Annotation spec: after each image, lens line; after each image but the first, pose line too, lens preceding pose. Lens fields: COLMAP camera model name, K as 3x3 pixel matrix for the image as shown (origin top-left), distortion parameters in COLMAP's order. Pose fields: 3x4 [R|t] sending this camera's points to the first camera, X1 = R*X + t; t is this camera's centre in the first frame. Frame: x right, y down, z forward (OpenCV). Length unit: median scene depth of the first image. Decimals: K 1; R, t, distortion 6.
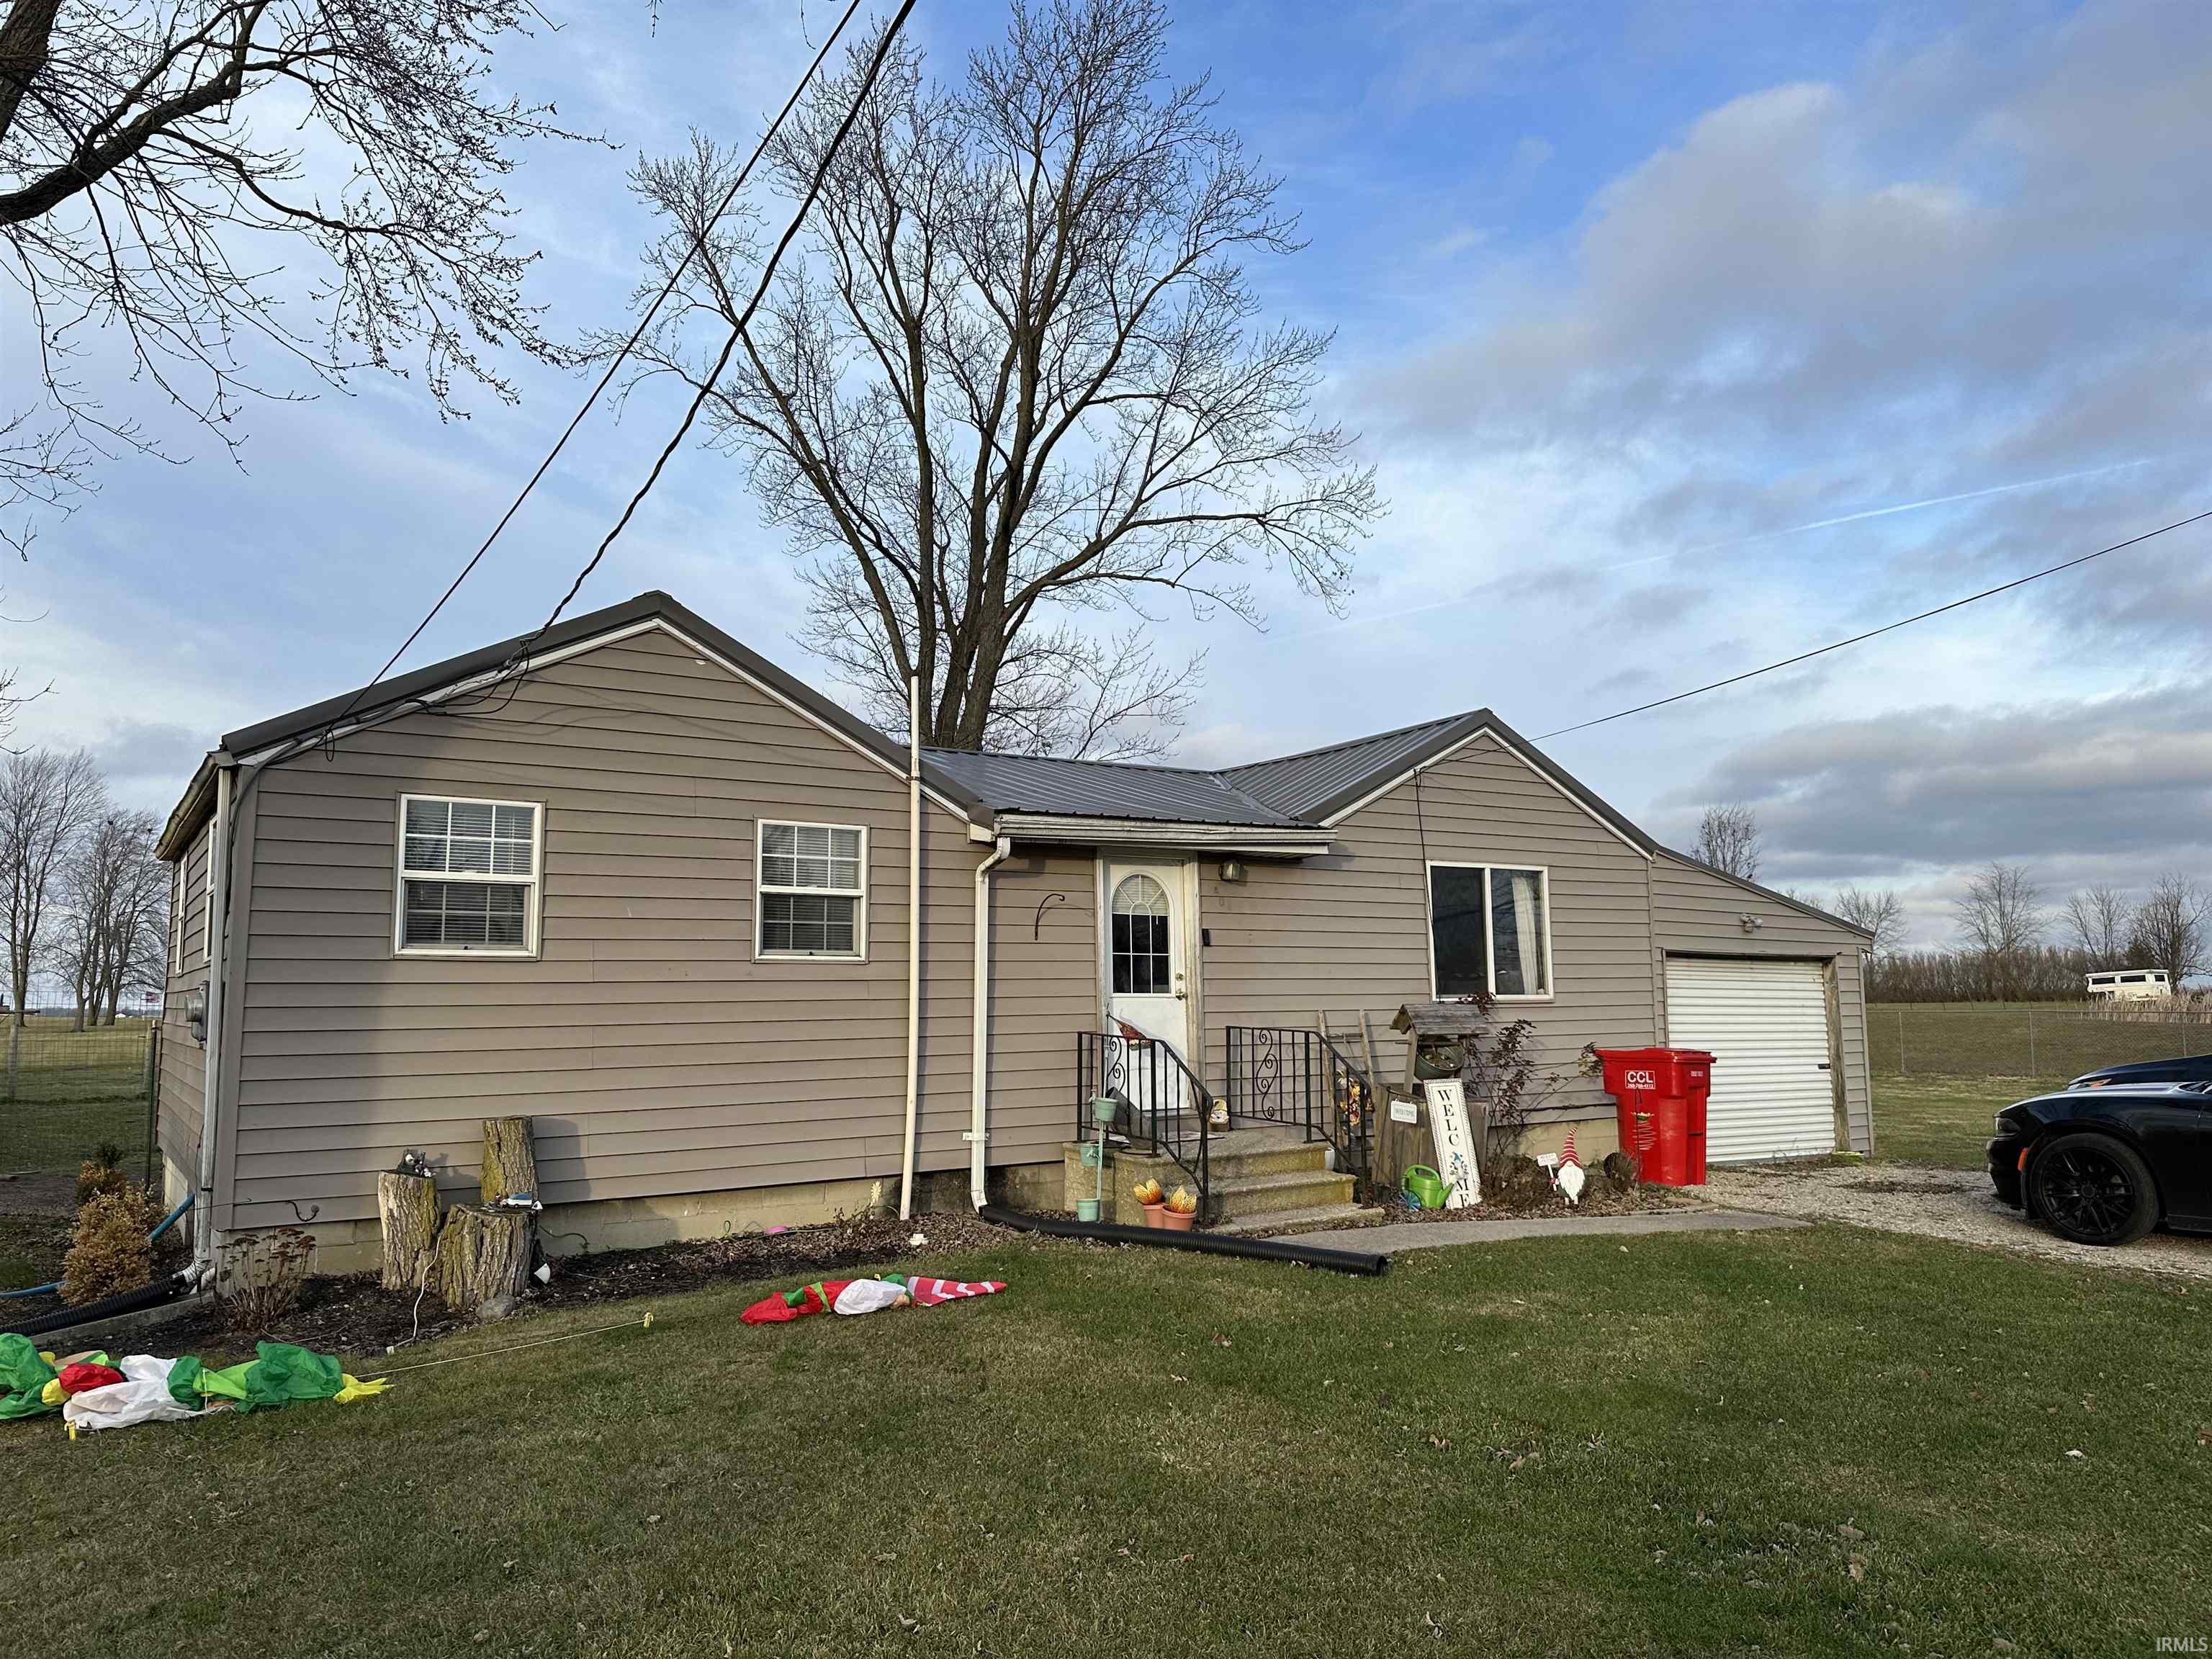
lens RADIAL K [[1543.5, 0, 1108.6], [0, 1543.5, 831.0], [0, 0, 1]] dist [0.142213, -0.197105]
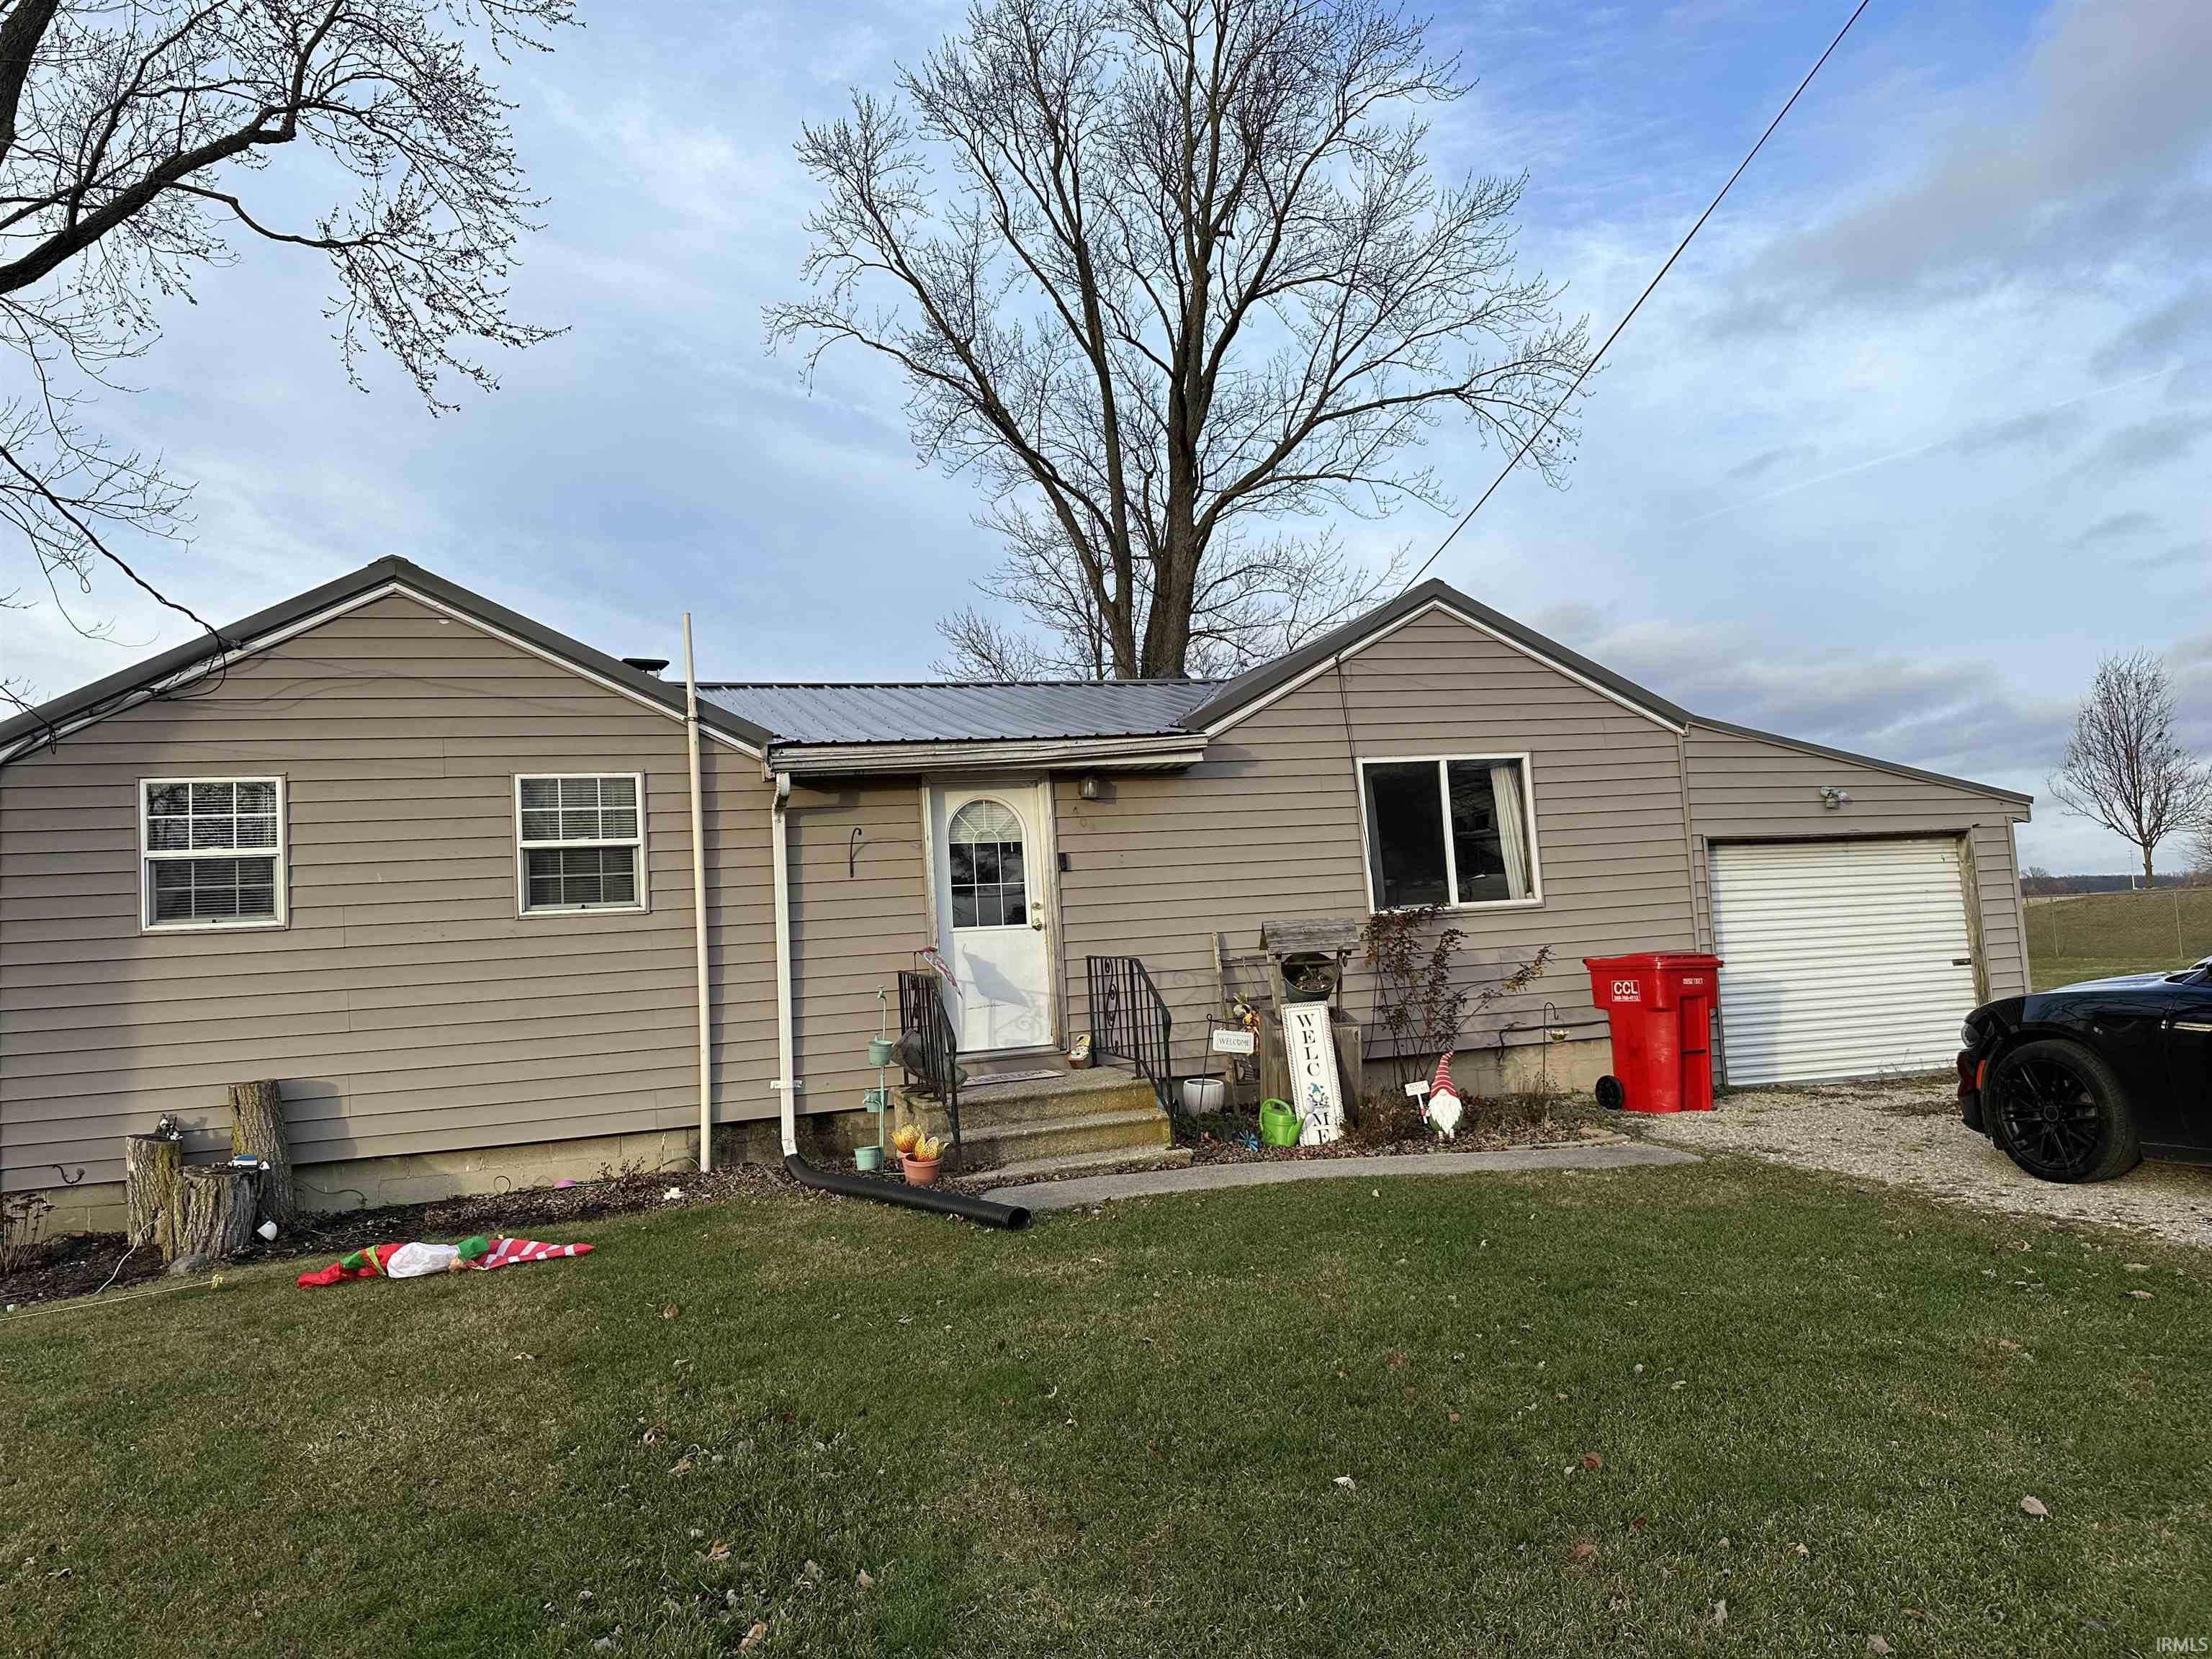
lens RADIAL K [[1552.0, 0, 1100.7], [0, 1552.0, 828.6], [0, 0, 1]] dist [0.094929, -0.094365]
pose [[0.961622, -0.070345, -0.265208, 0.369875], [0.081726, 0.996137, 0.032115, 0.023251], [0.261924, -0.052557, 0.963656, 0.124060]]
